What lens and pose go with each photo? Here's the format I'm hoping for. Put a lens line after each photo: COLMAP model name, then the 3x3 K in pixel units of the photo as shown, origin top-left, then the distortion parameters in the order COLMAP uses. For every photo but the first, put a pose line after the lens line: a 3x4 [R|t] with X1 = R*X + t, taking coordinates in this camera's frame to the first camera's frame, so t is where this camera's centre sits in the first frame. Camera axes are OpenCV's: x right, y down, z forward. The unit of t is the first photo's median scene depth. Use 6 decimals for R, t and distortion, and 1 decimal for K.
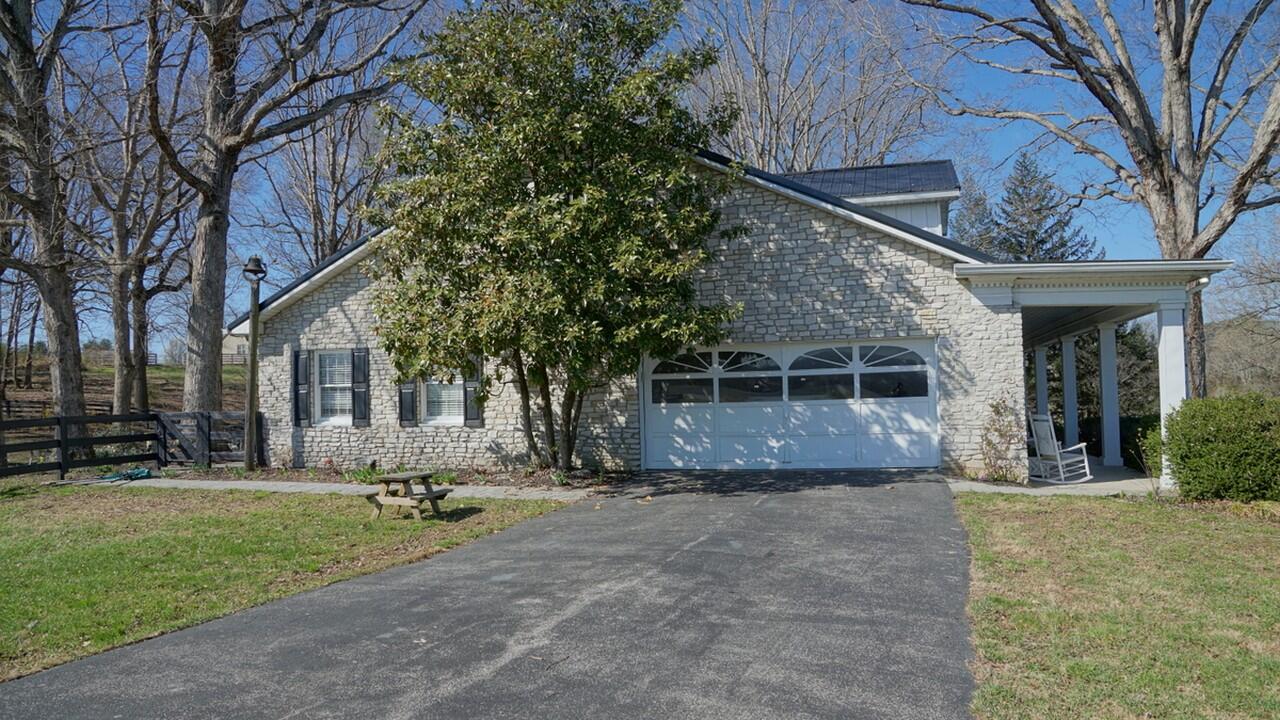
lens RADIAL K [[889.6, 0, 640.0], [0, 889.6, 360.0], [0, 0, 1]] dist [-0.130935, 0.101115]
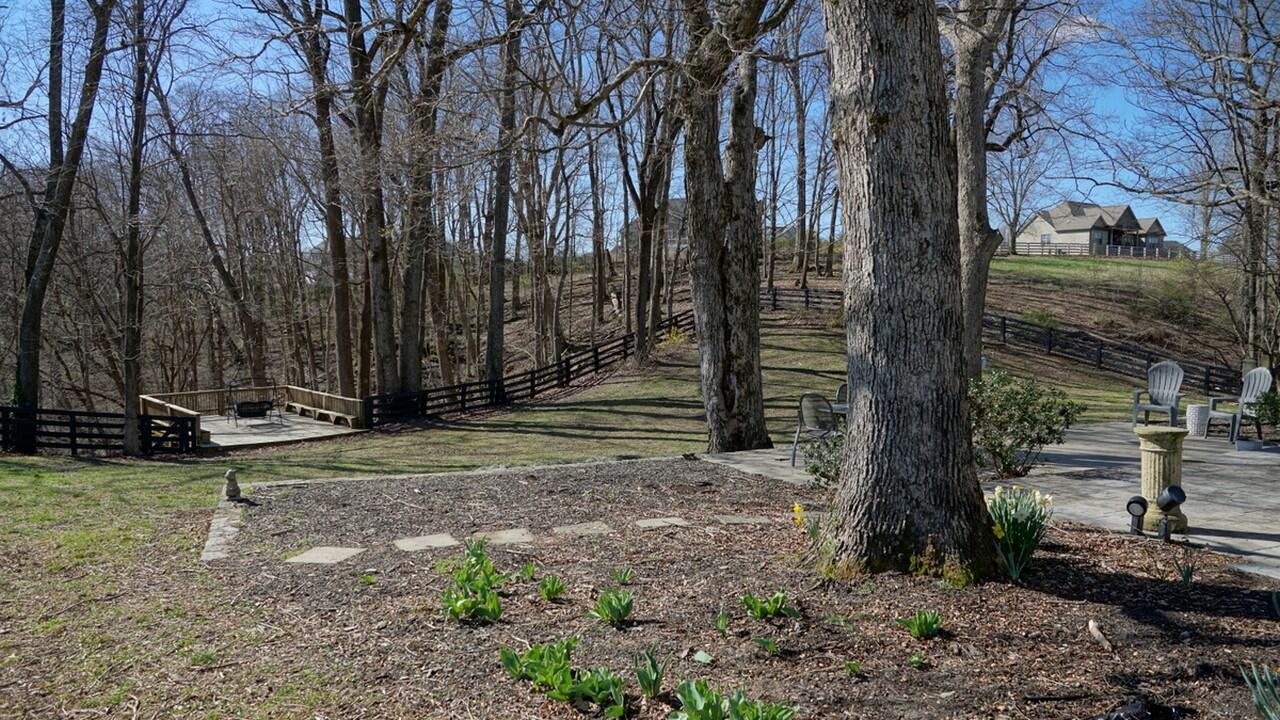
lens RADIAL K [[889.6, 0, 640.0], [0, 889.6, 360.0], [0, 0, 1]] dist [-0.130935, 0.101115]
pose [[0.668270, 0.088855, -0.738593, -0.176085], [-0.000649, 0.992910, 0.118863, 0.011114], [0.743918, -0.078953, 0.663590, 0.257833]]
